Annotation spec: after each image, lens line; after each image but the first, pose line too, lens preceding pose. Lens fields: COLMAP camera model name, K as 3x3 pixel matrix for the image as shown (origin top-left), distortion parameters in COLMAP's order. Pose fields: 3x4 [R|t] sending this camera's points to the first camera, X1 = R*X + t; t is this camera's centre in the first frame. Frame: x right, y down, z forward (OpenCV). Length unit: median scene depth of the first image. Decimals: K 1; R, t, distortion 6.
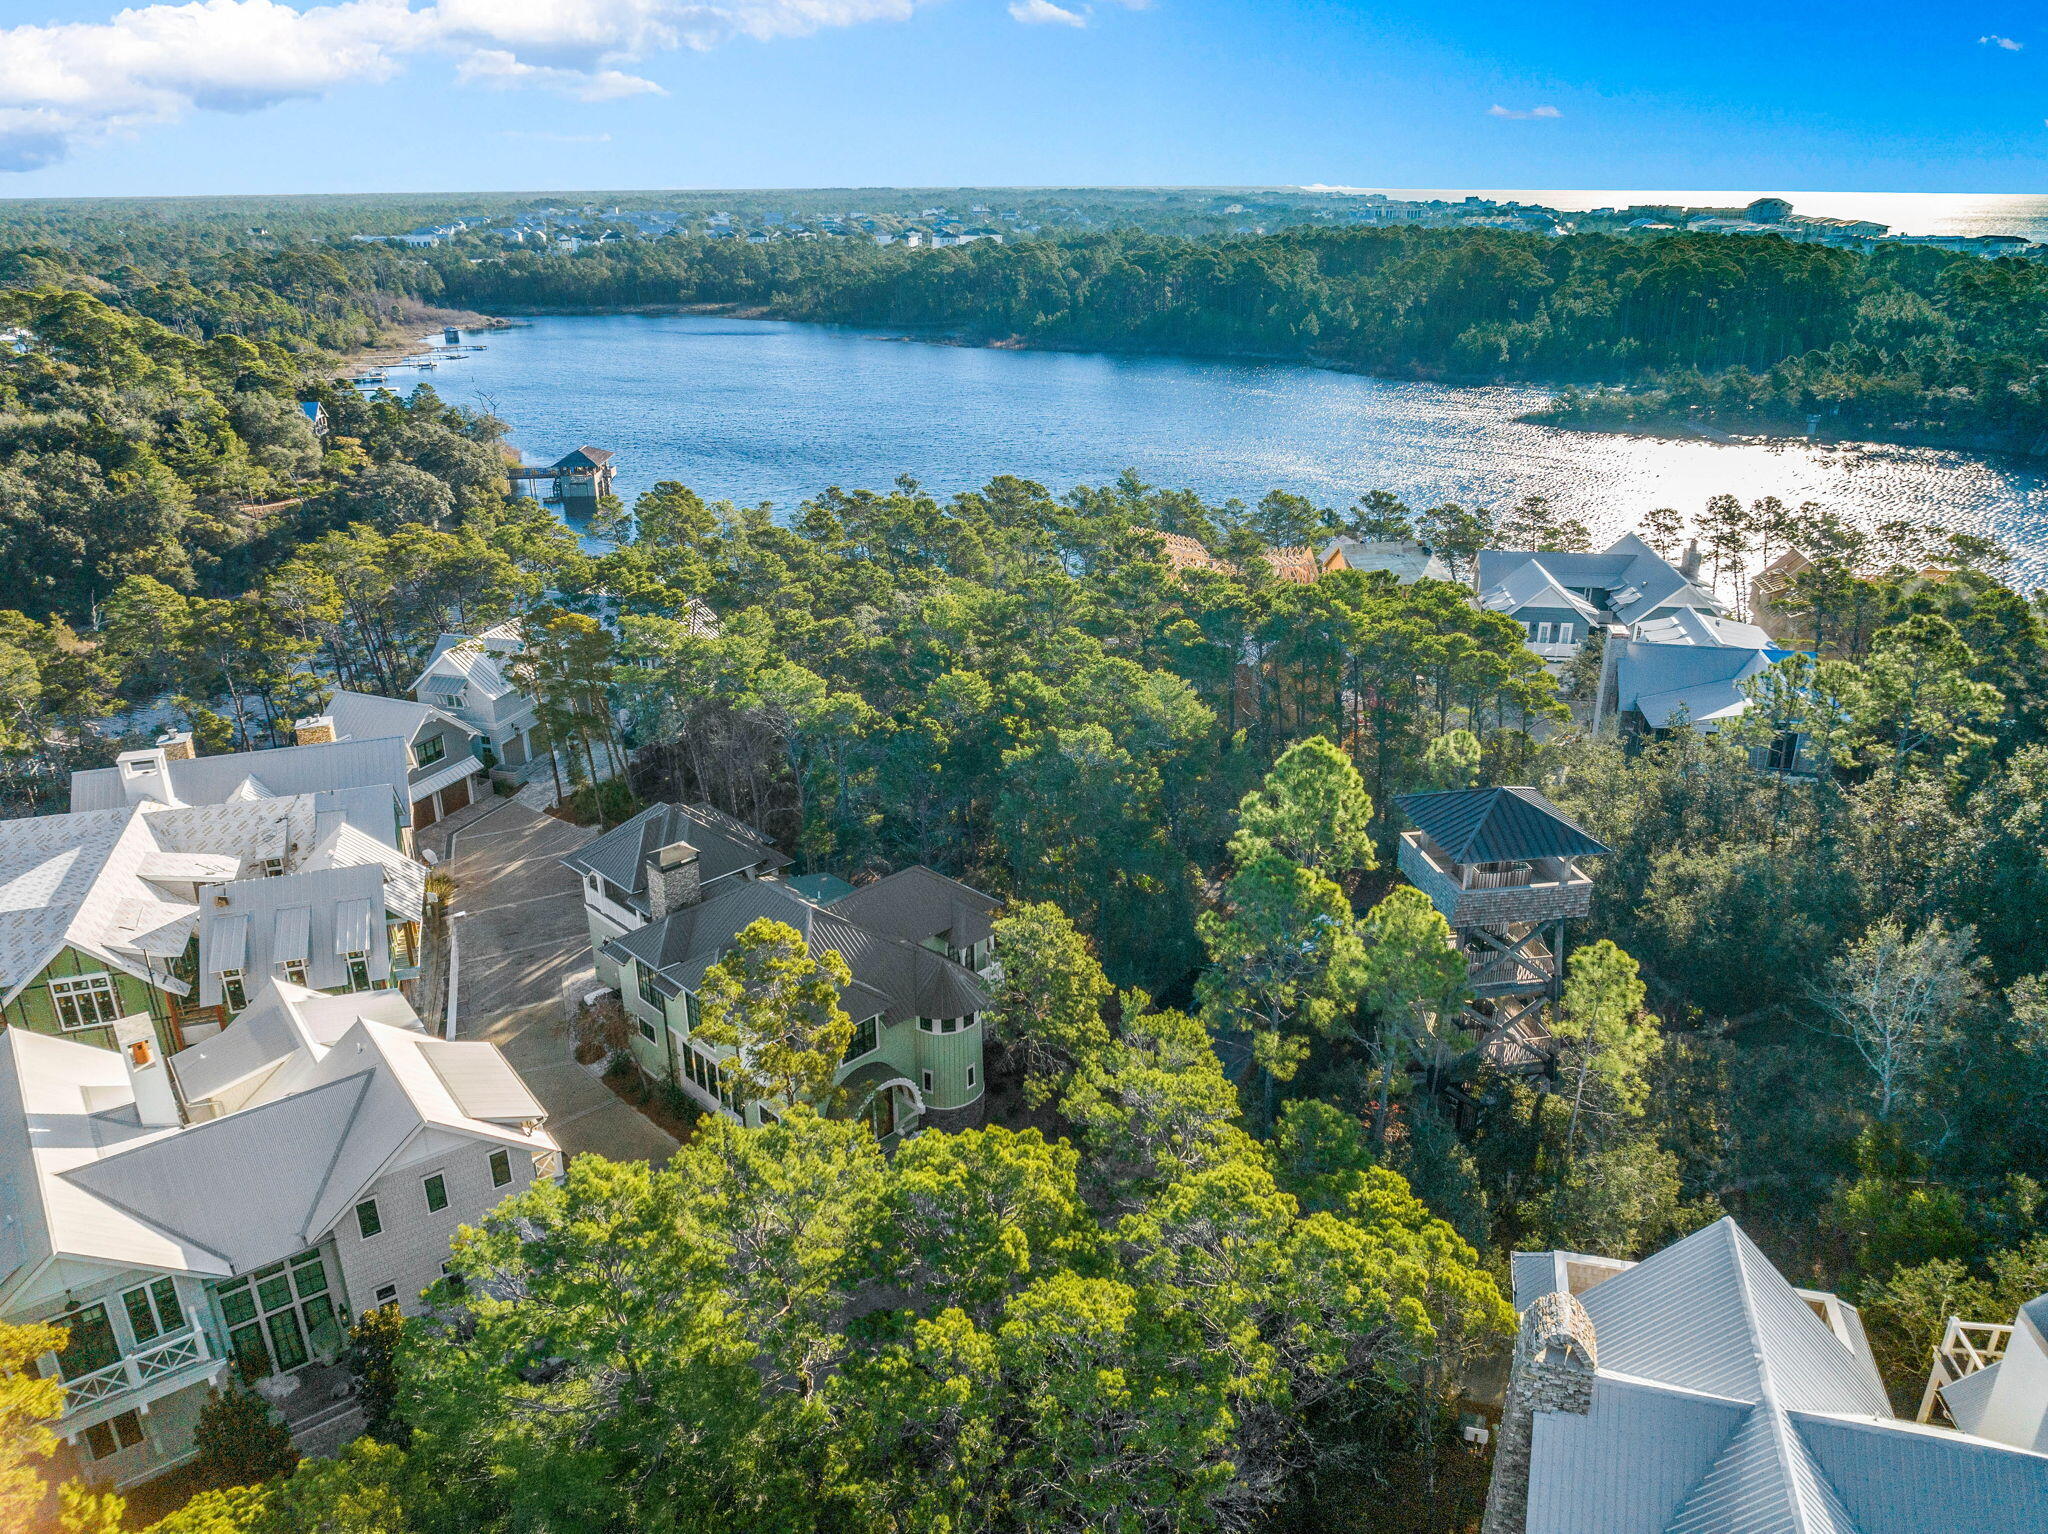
lens RADIAL K [[1445.0, 0, 1027.9], [0, 1445.0, 767.0], [0, 0, 1]] dist [-0.049674, 0.020175]
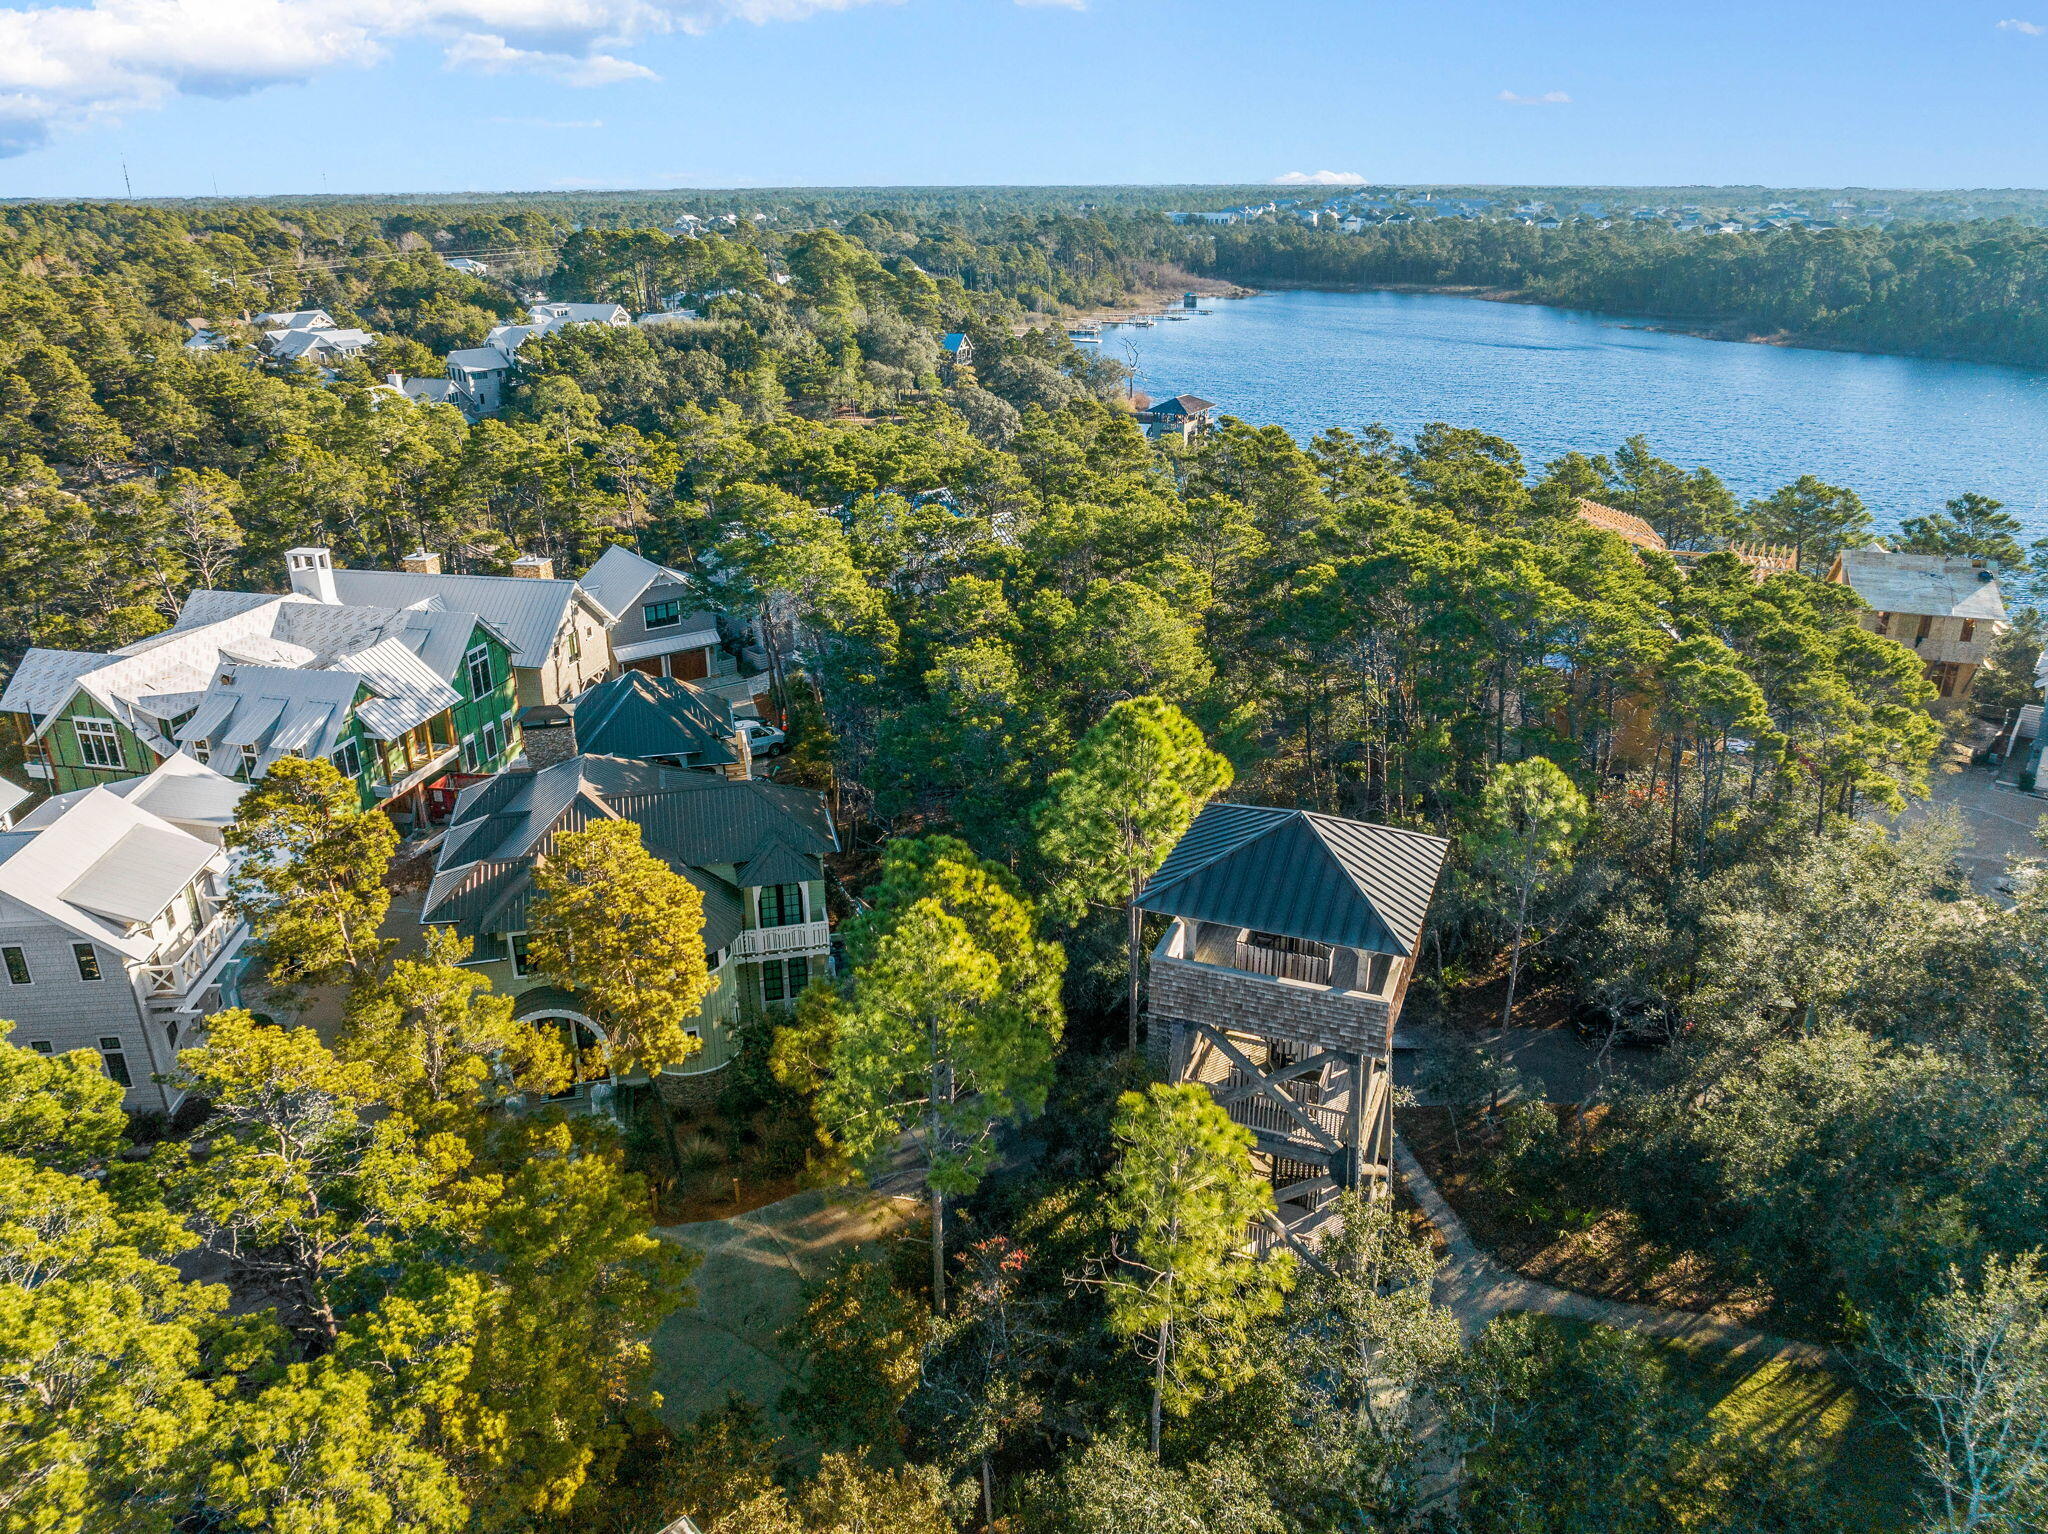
lens RADIAL K [[1445.0, 0, 1027.9], [0, 1445.0, 767.0], [0, 0, 1]] dist [-0.049674, 0.020175]
pose [[0.852830, 0.193437, -0.485040, 0.146540], [-0.193253, 0.979824, 0.050970, -0.003496], [0.485113, 0.050266, 0.873005, 0.116710]]
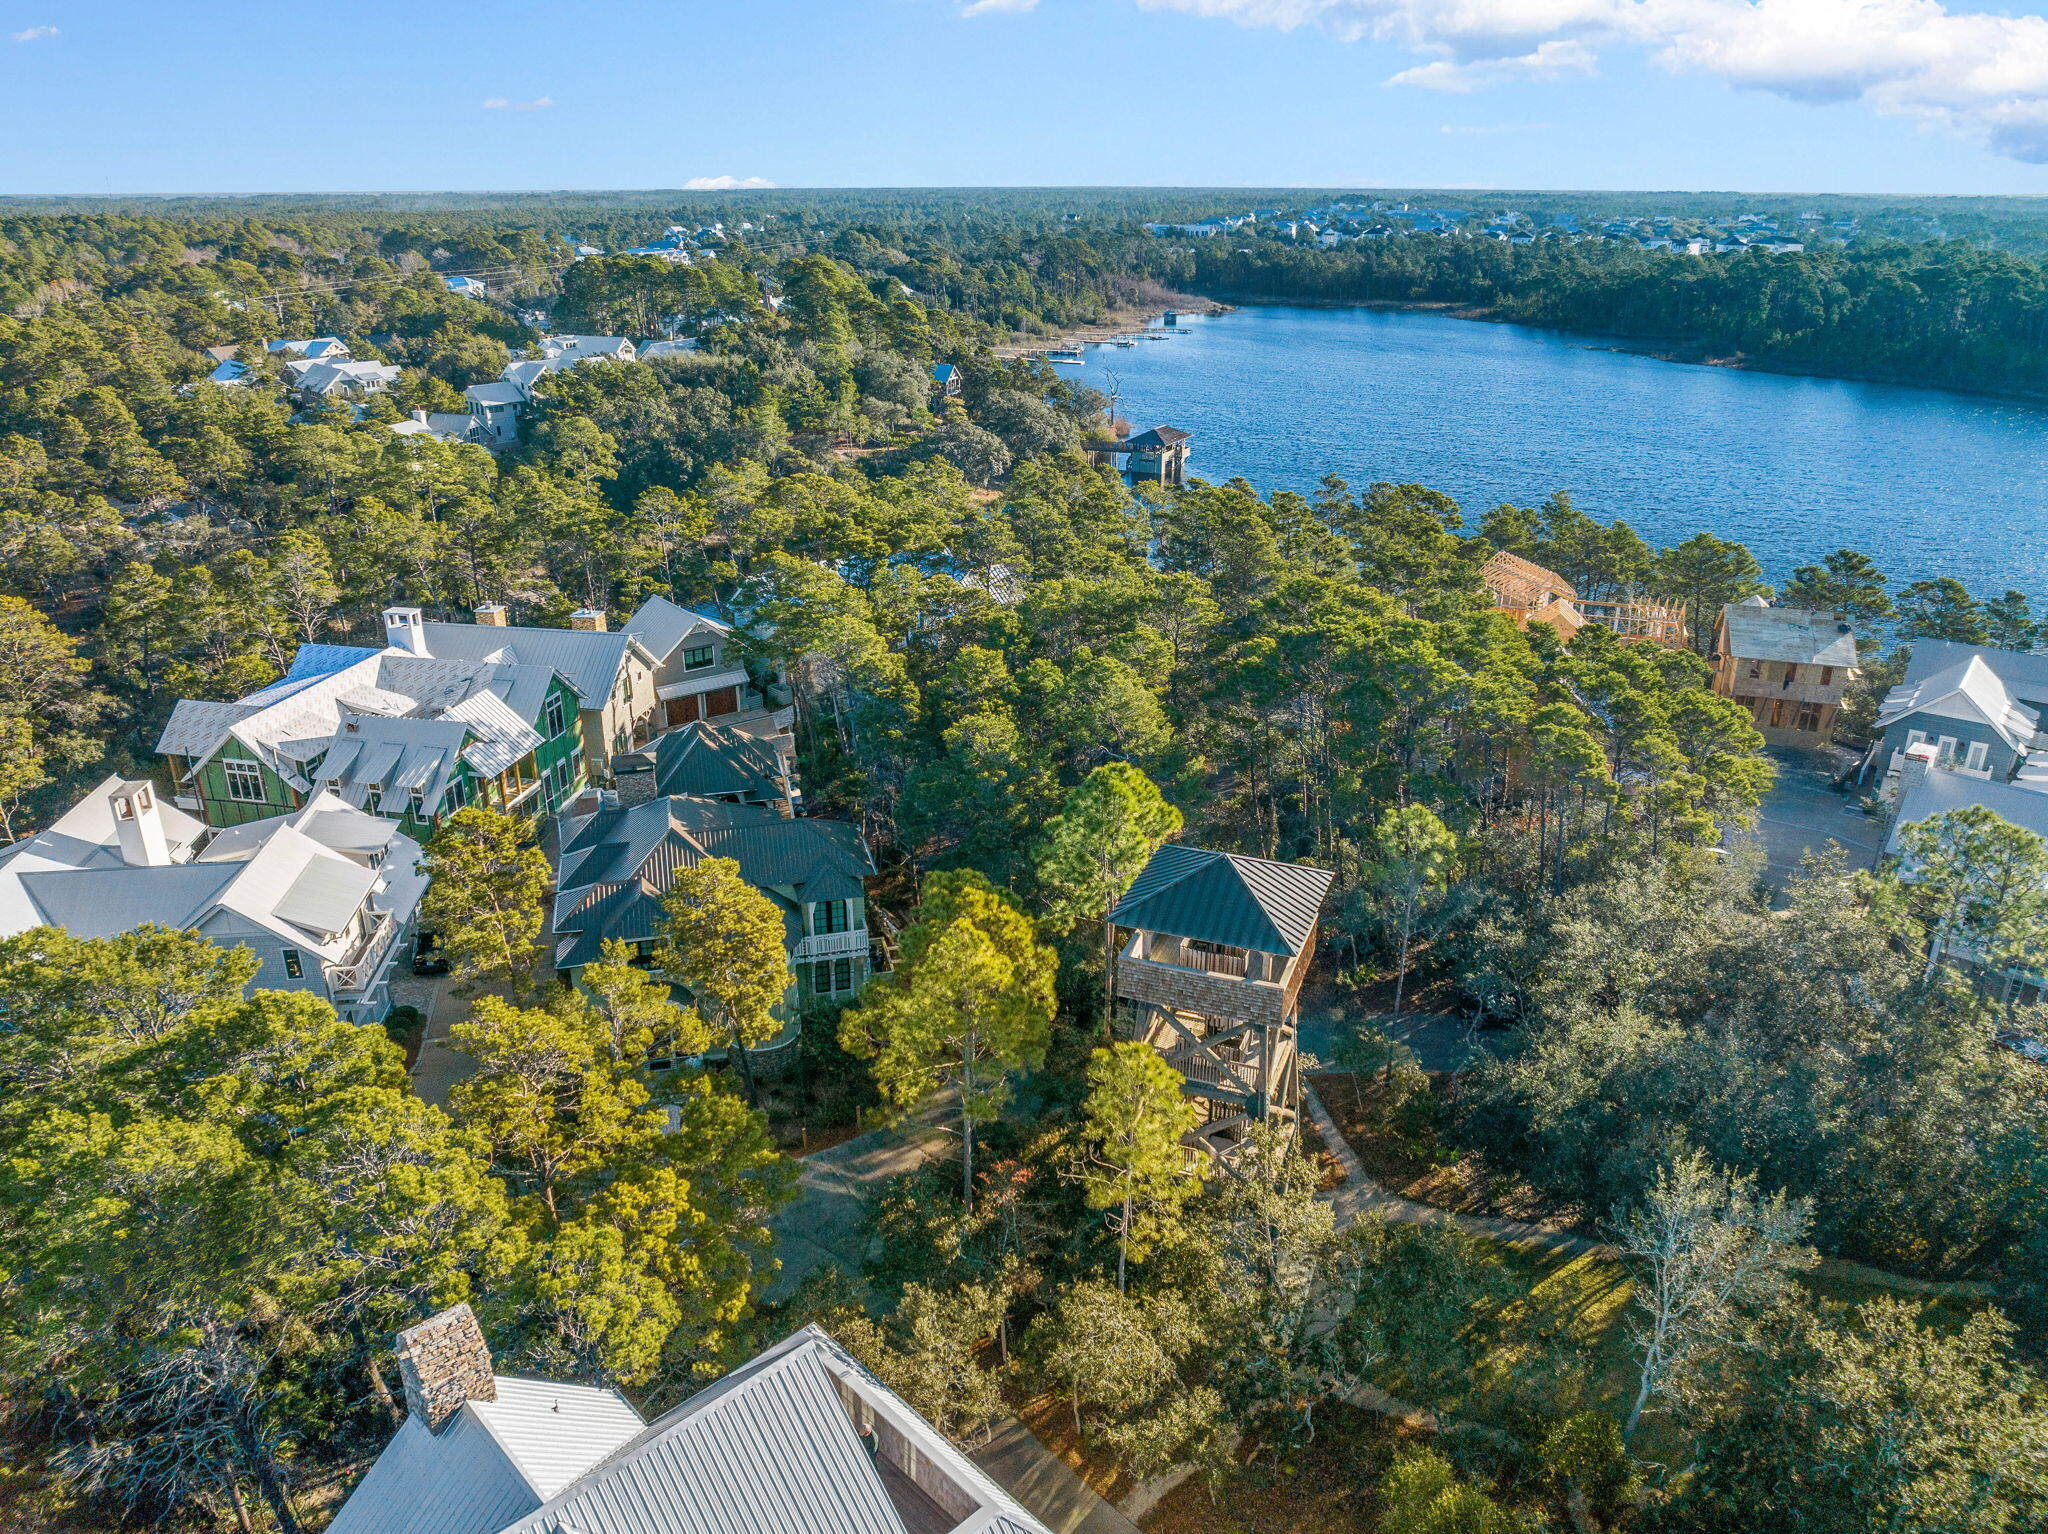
lens RADIAL K [[1447.2, 0, 1029.8], [0, 1447.2, 766.5], [0, 0, 1]] dist [-0.035740, -0.000353]
pose [[0.859390, 0.192774, -0.473590, 0.175703], [-0.193135, 0.979976, 0.048430, -0.015606], [0.473443, 0.049846, 0.879413, 0.053355]]
